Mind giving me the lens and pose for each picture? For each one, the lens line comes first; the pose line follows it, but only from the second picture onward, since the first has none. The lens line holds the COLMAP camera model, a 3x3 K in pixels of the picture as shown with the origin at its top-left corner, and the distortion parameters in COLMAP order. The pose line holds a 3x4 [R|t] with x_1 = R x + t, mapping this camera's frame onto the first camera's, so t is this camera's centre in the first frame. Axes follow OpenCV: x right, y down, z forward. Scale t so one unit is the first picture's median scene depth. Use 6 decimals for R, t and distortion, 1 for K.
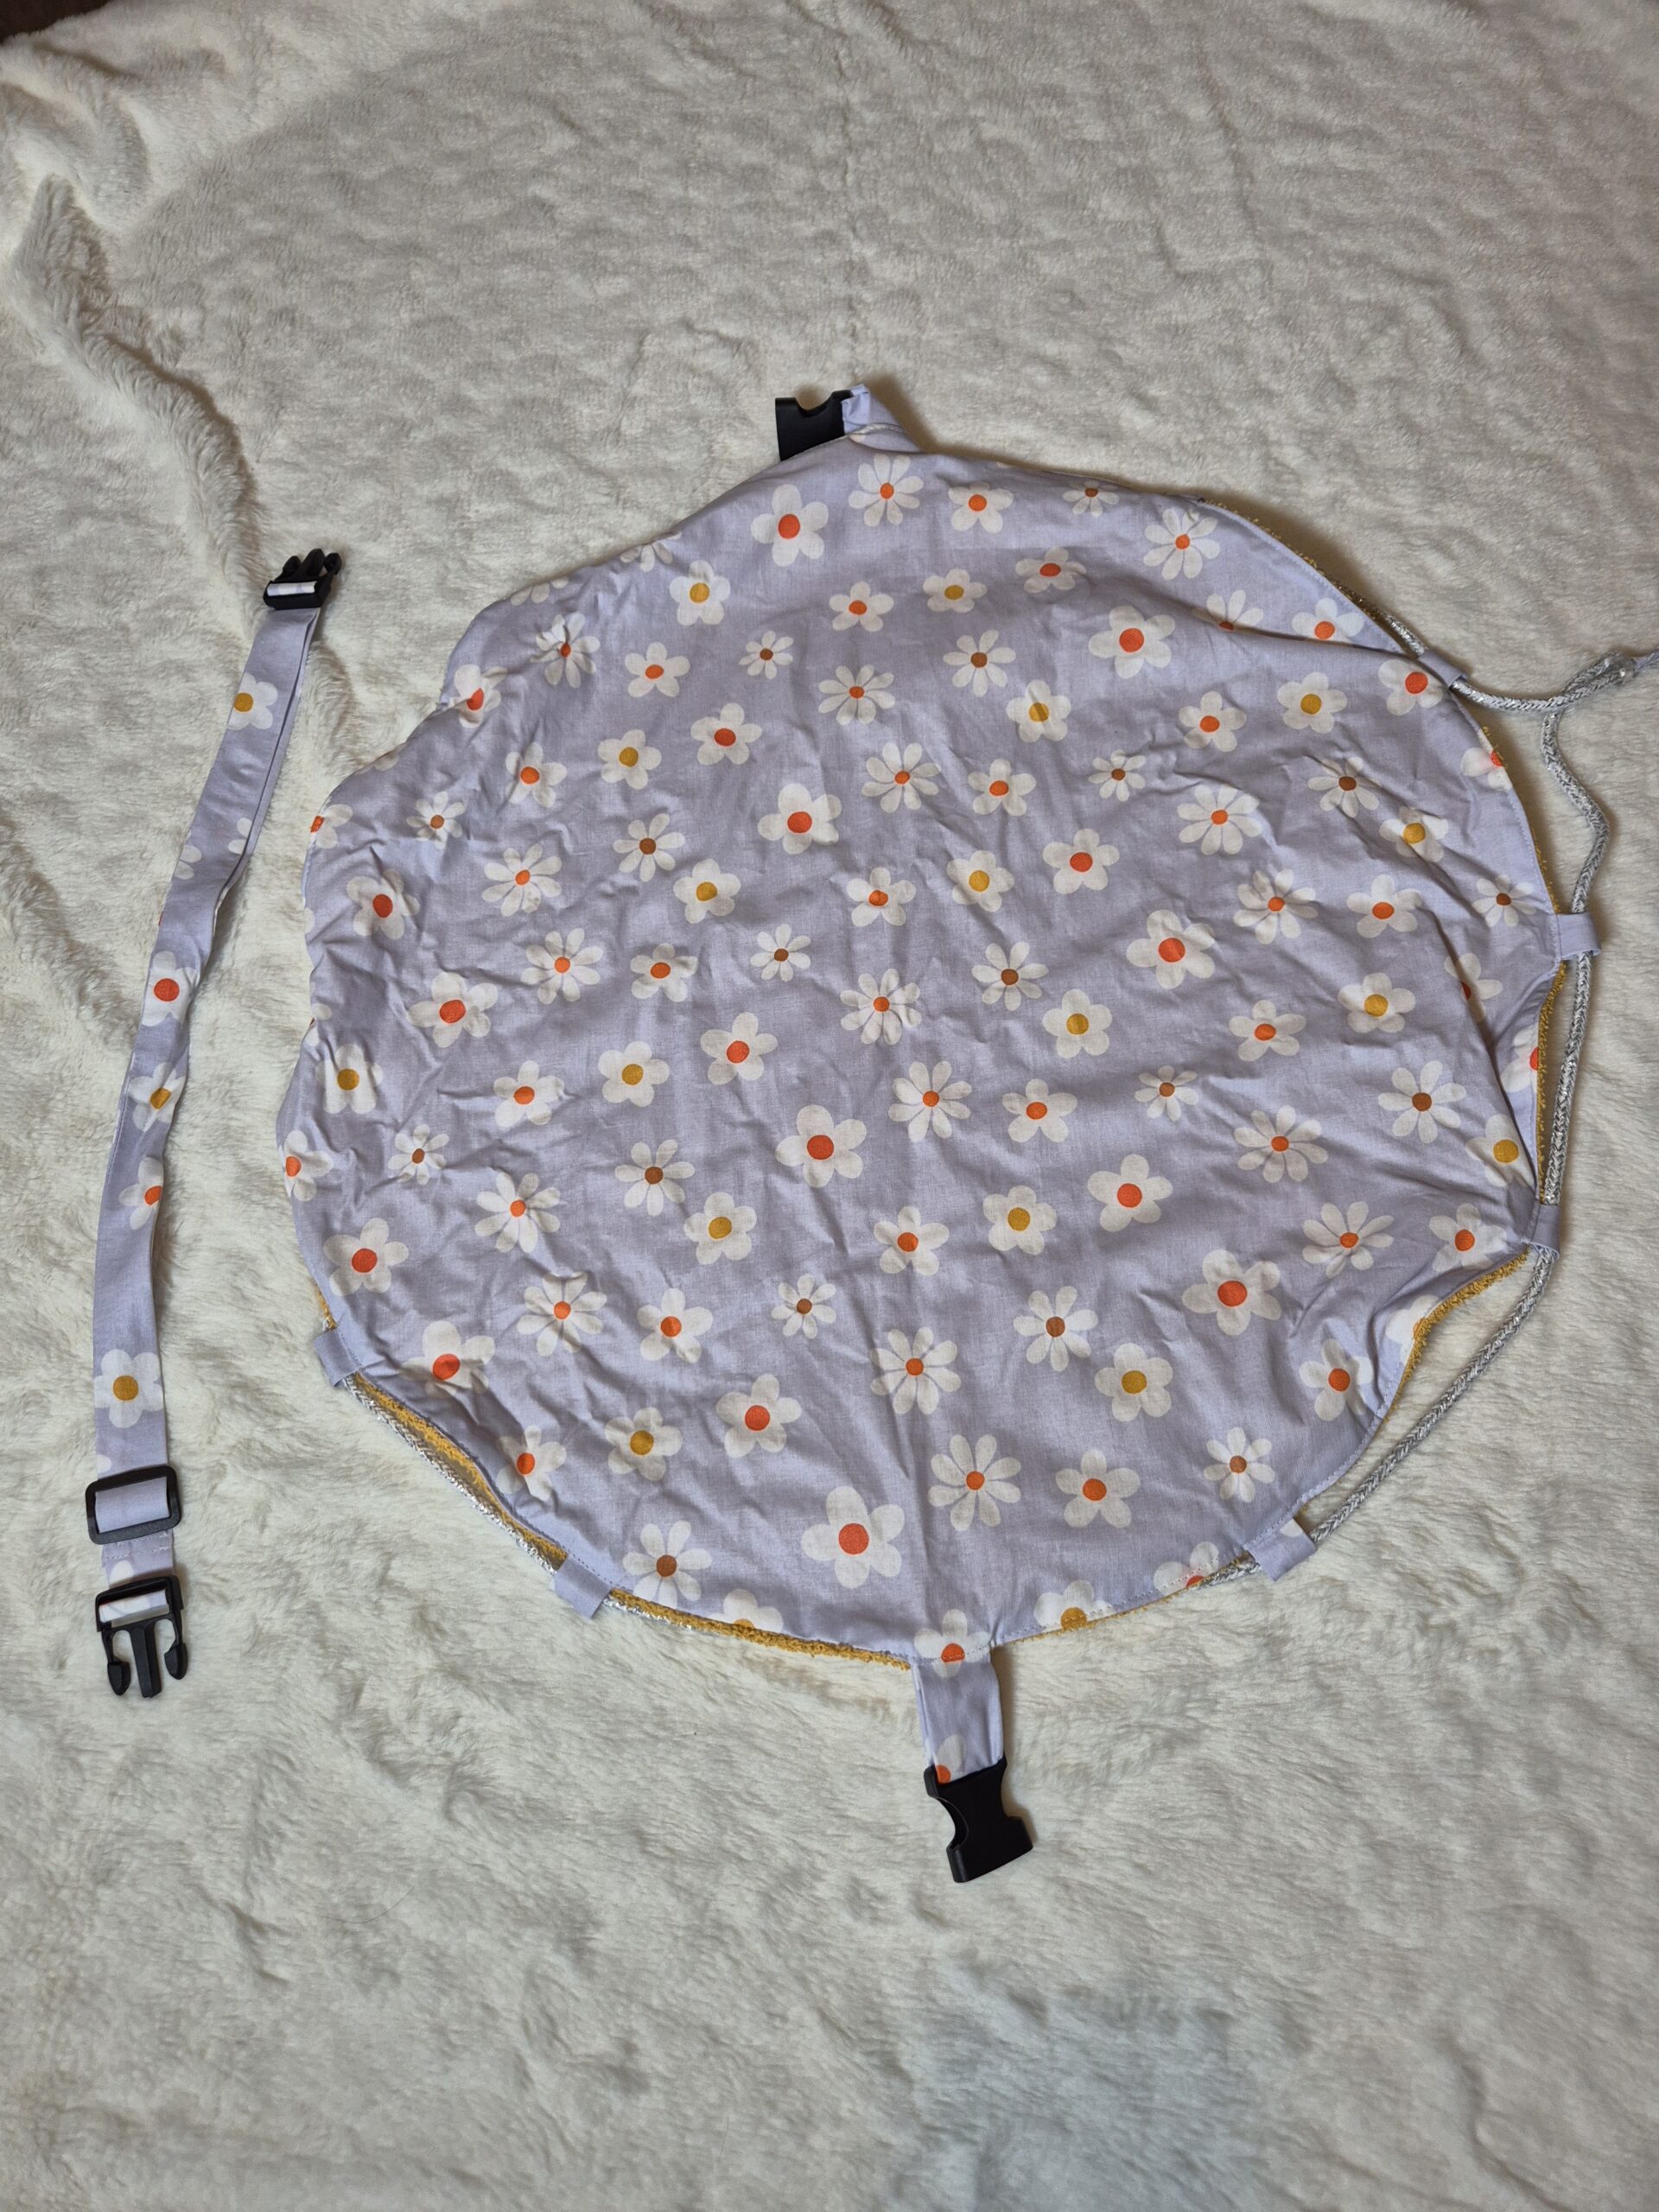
lens RADIAL K [[1480.3, 0, 831.1], [0, 1480.3, 1096.0], [0, 0, 1]] dist [-0.005656, 0.002379]
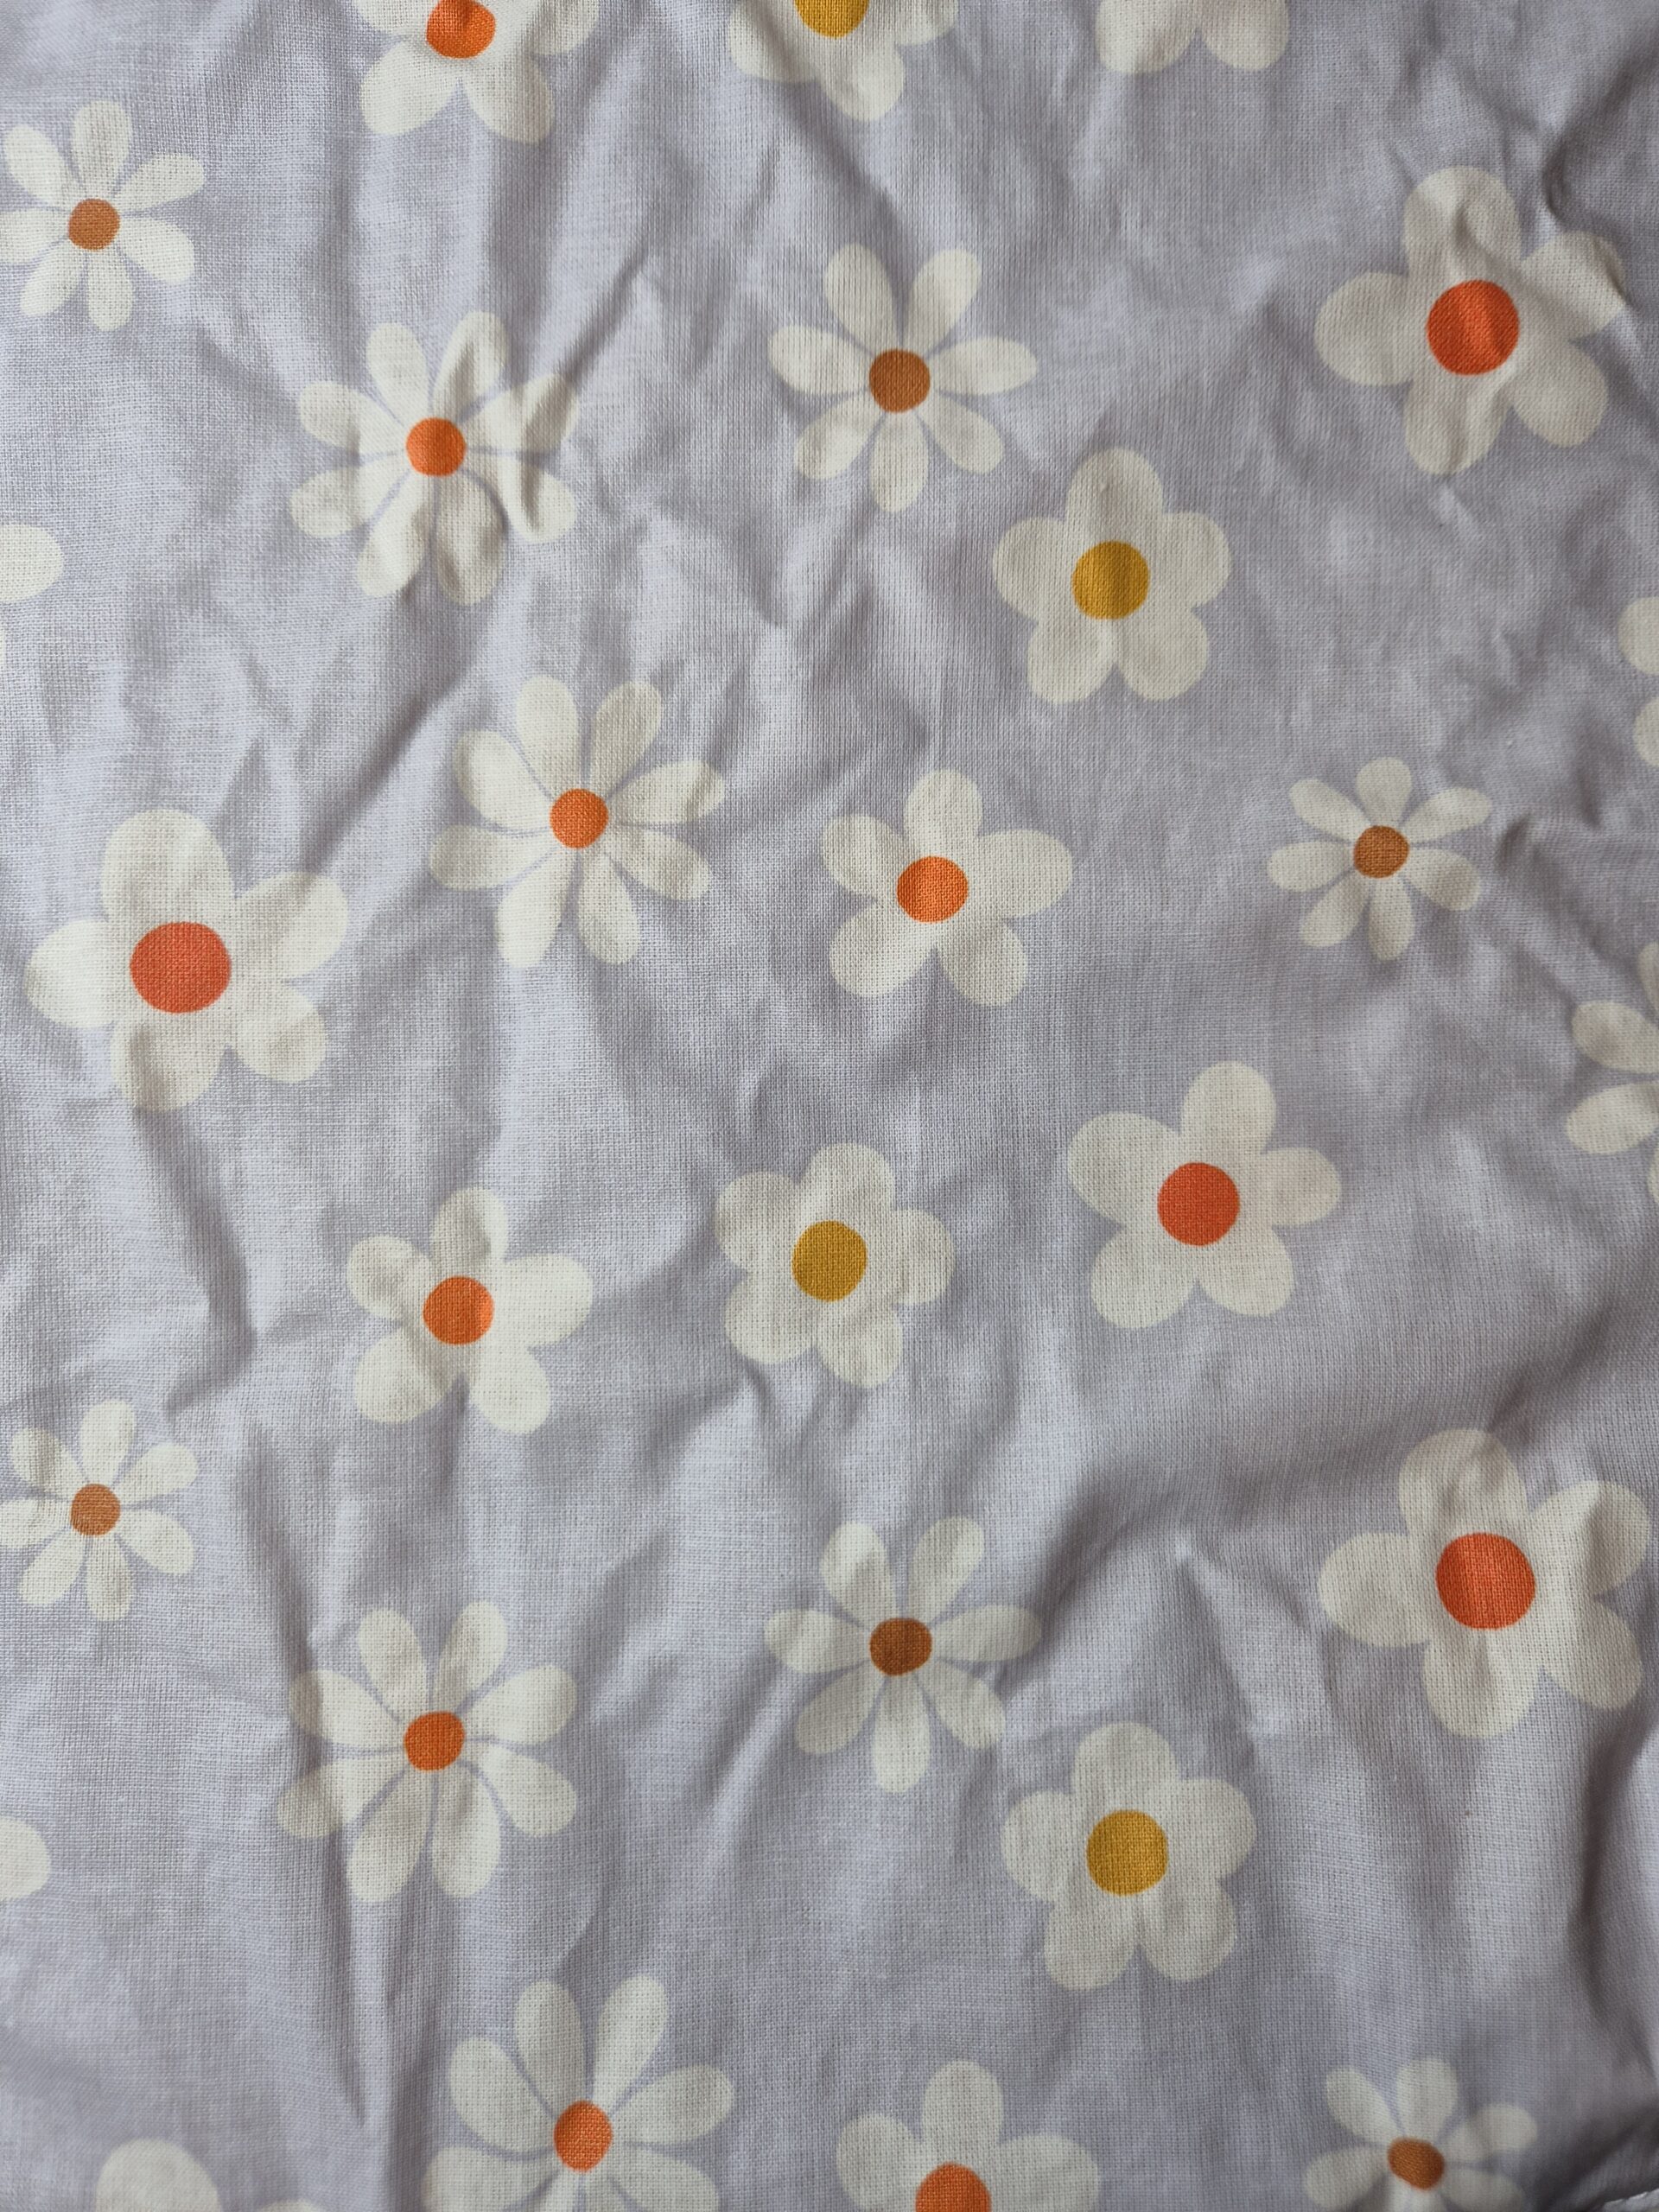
lens RADIAL K [[1480.3, 0, 804.9], [0, 1480.3, 1117.3], [0, 0, 1]] dist [-0.005656, 0.002379]
pose [[0.996949, 0.069780, 0.034970, 0.106736], [-0.077773, 0.925981, 0.369474, -0.055072], [-0.006600, -0.371067, 0.928583, 0.710740]]
